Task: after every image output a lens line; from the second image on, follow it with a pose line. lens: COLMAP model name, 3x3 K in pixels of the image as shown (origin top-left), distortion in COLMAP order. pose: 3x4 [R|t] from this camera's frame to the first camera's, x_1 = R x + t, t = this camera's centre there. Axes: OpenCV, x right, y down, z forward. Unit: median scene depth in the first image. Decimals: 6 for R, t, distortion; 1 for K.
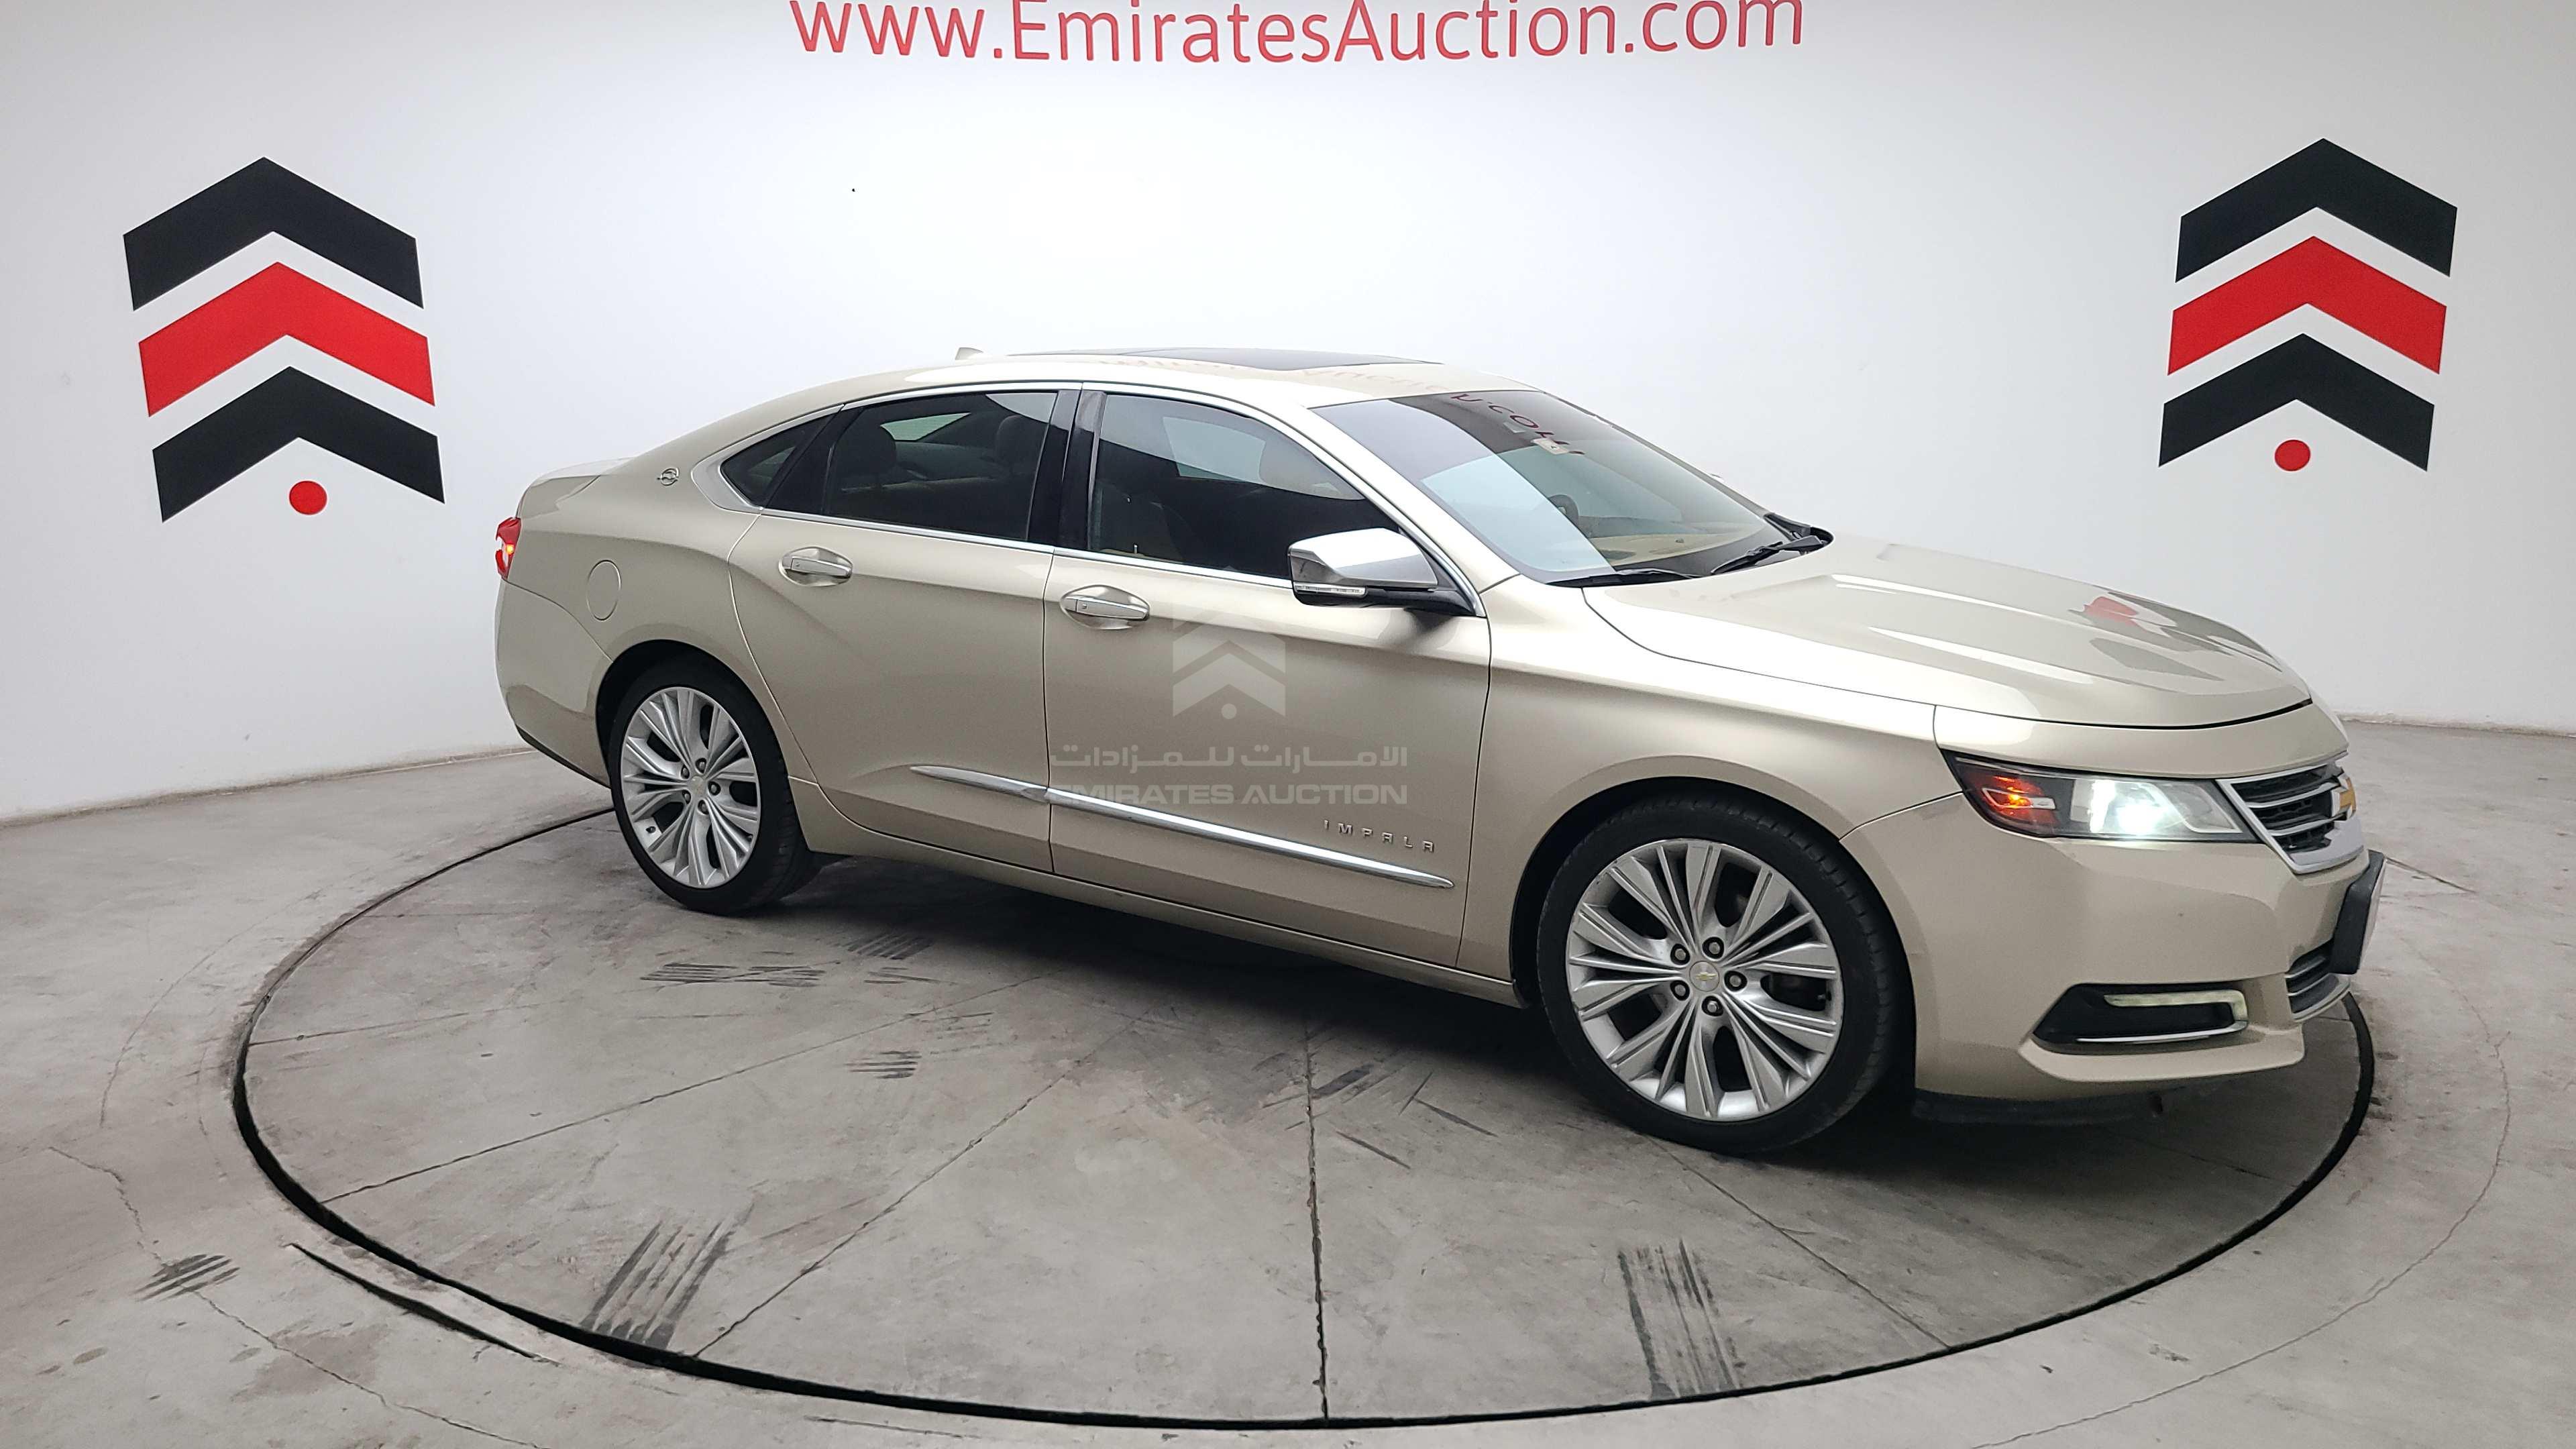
lens RADIAL K [[1927.1, 0, 1281.4], [0, 1927.1, 748.2], [0, 0, 1]] dist [0.044136, -0.037040]
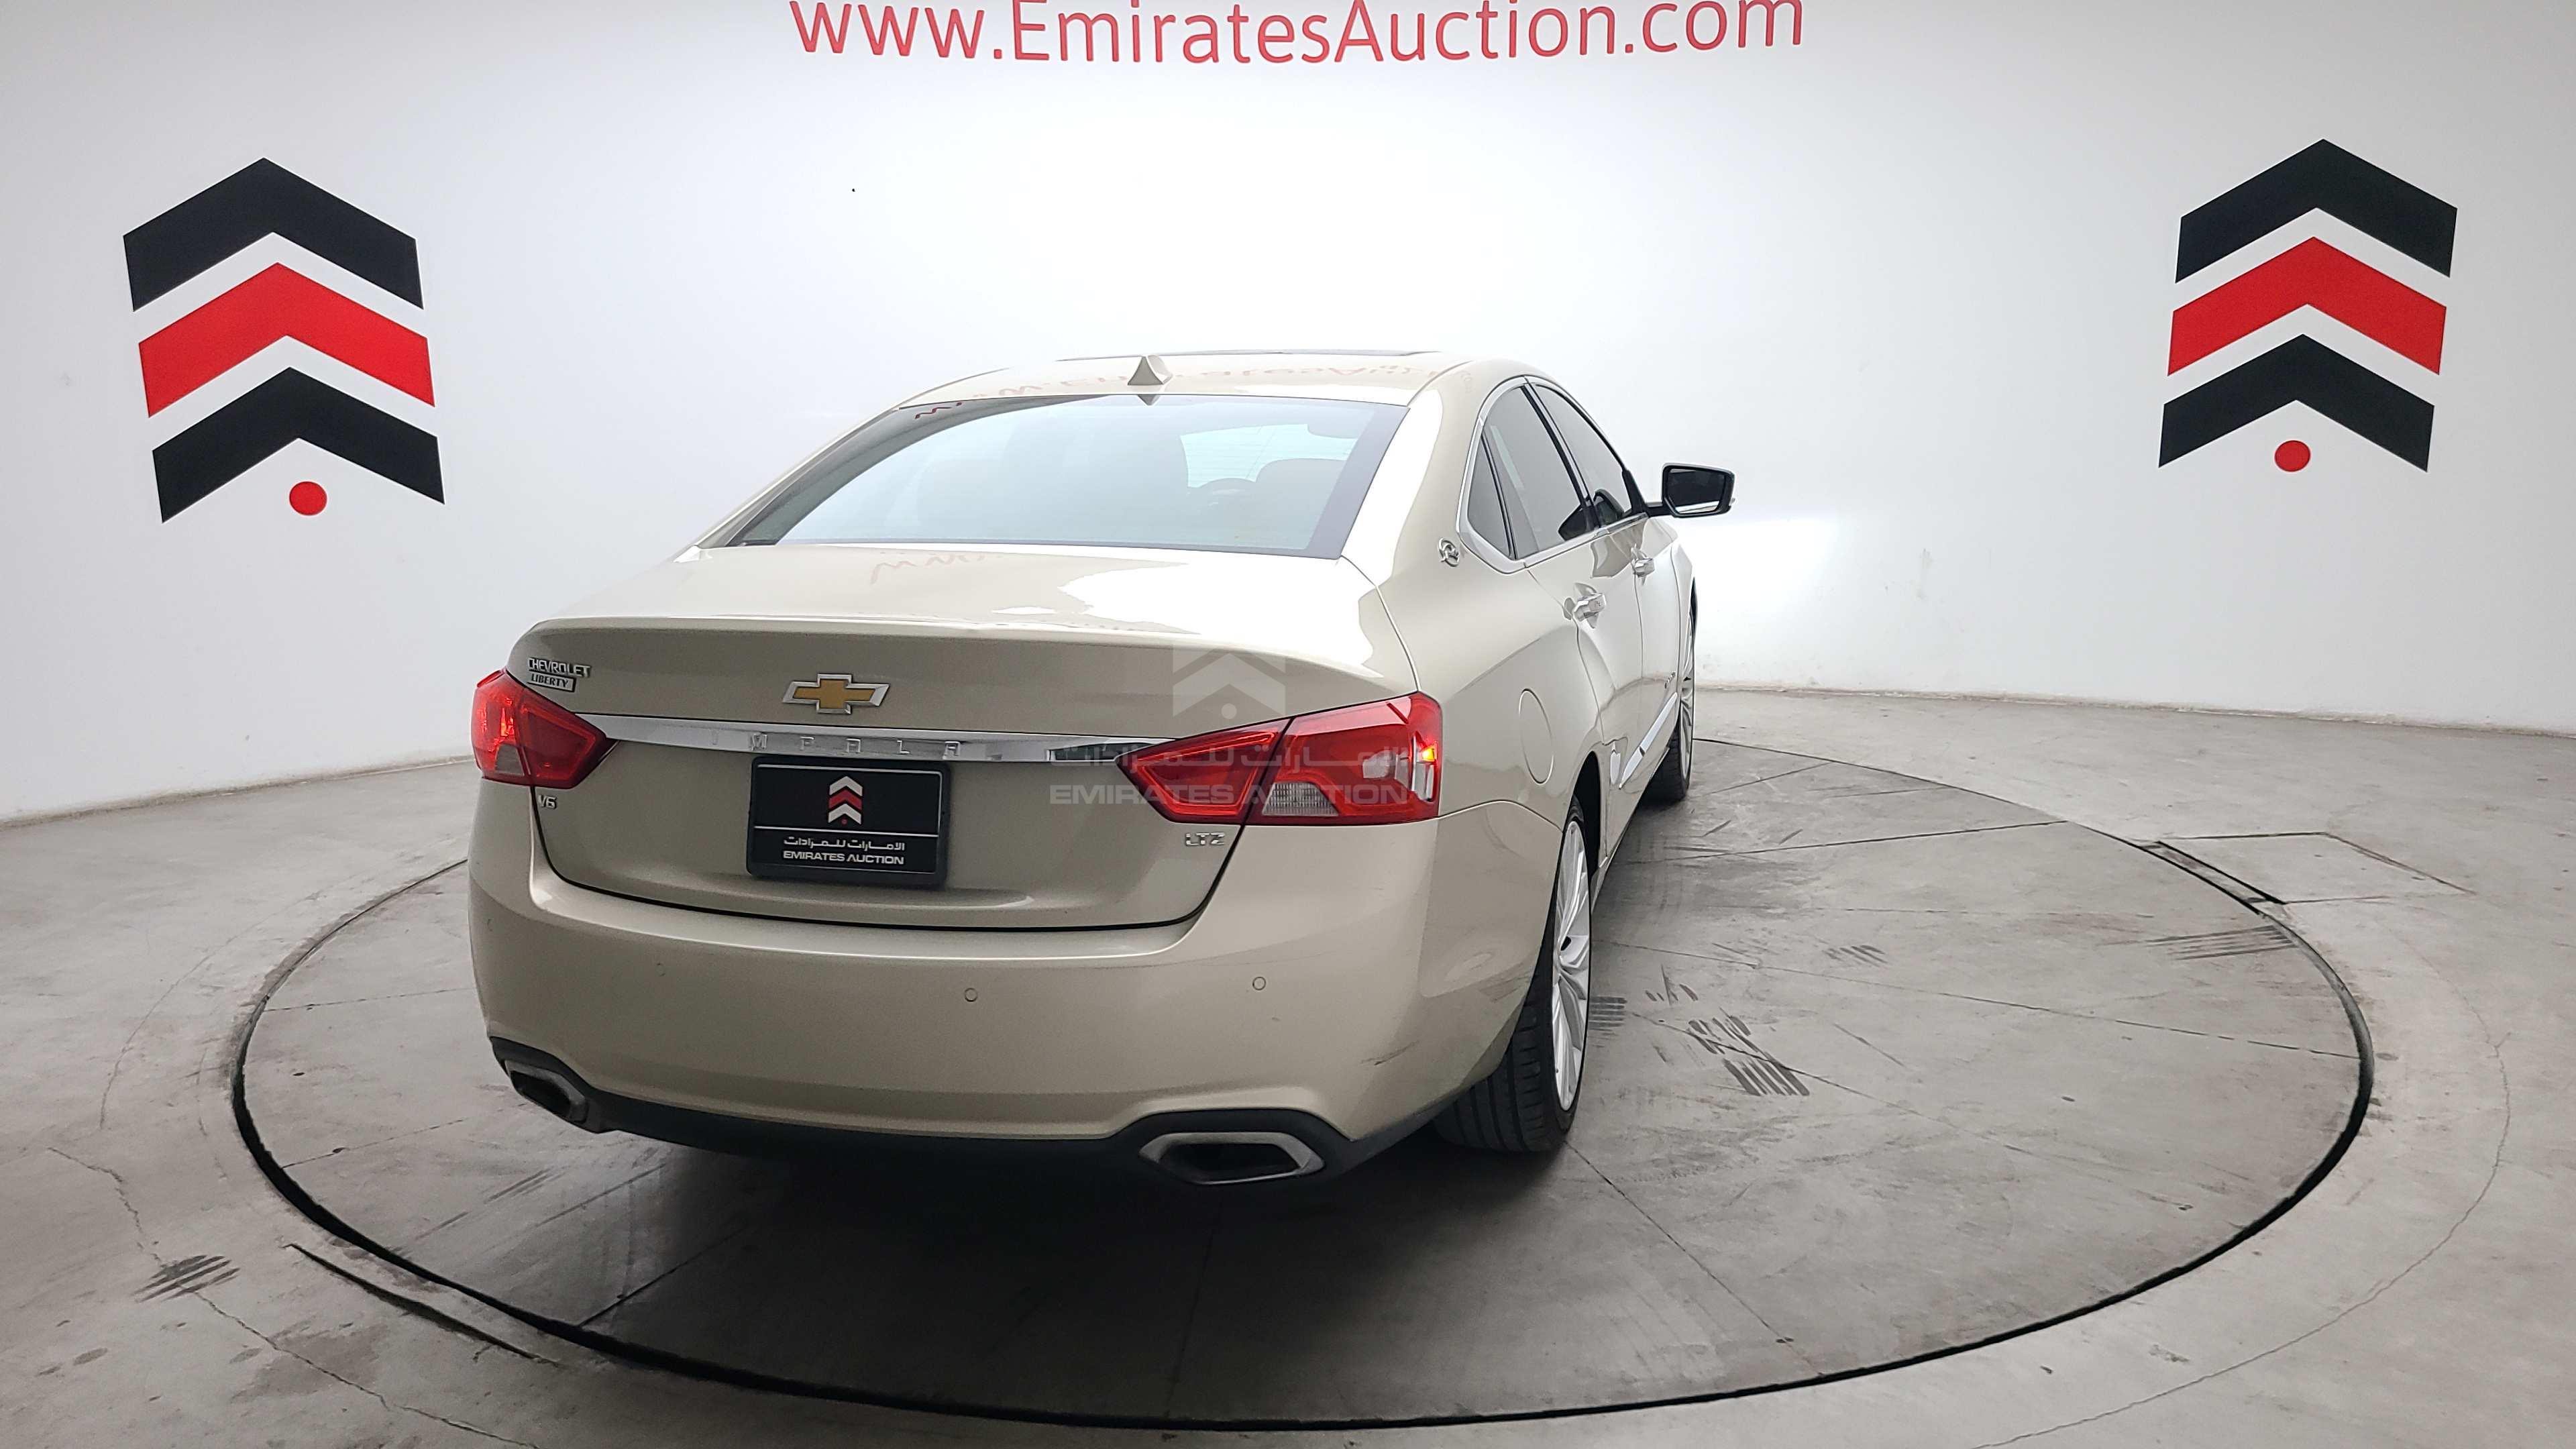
lens RADIAL K [[1927.1, 0, 1278.4], [0, 1927.1, 737.3], [0, 0, 1]] dist [0.044136, -0.037040]
pose [[-0.292929, -0.192329, 0.936591, -1.262812], [0.212463, 0.941976, 0.259885, -0.362729], [-0.932230, 0.275119, -0.235070, 1.693300]]
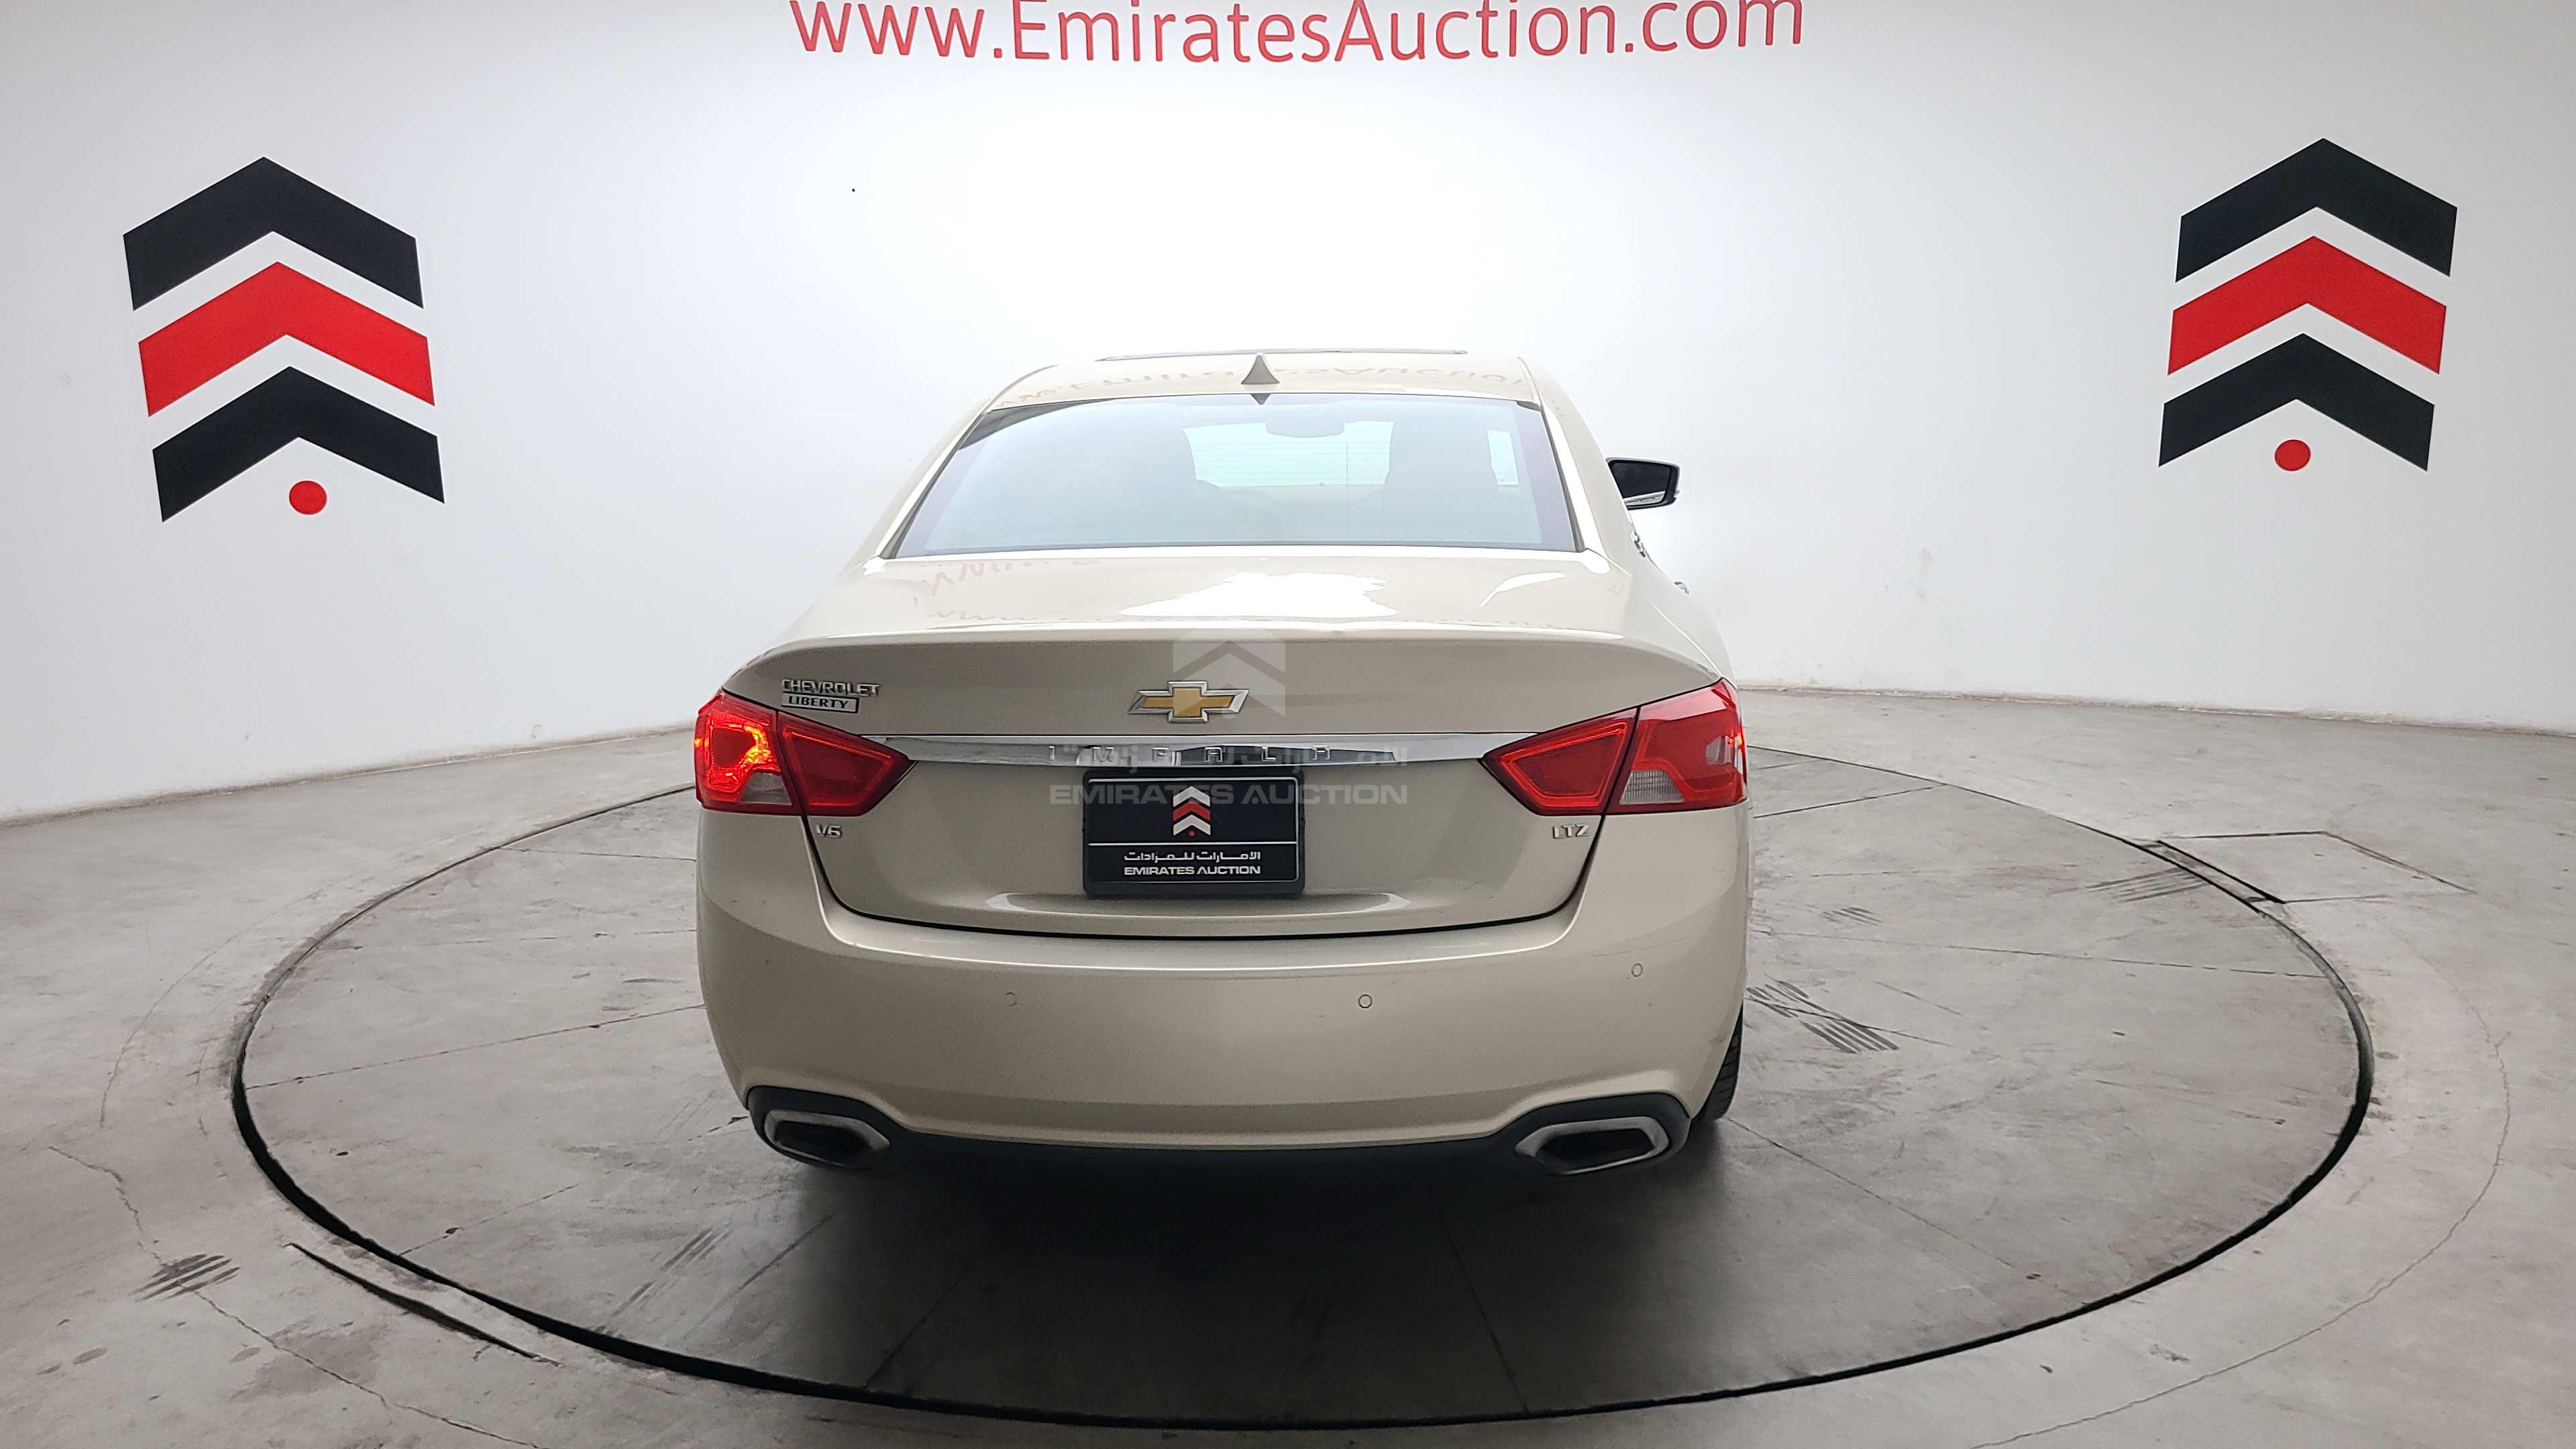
lens RADIAL K [[1927.1, 0, 1272.2], [0, 1927.1, 724.7], [0, 0, 1]] dist [0.044136, -0.037040]
pose [[-0.482362, -0.168745, 0.859565, -1.153490], [0.197848, 0.934926, 0.294565, -0.418350], [-0.853337, 0.312151, -0.417587, 1.942549]]
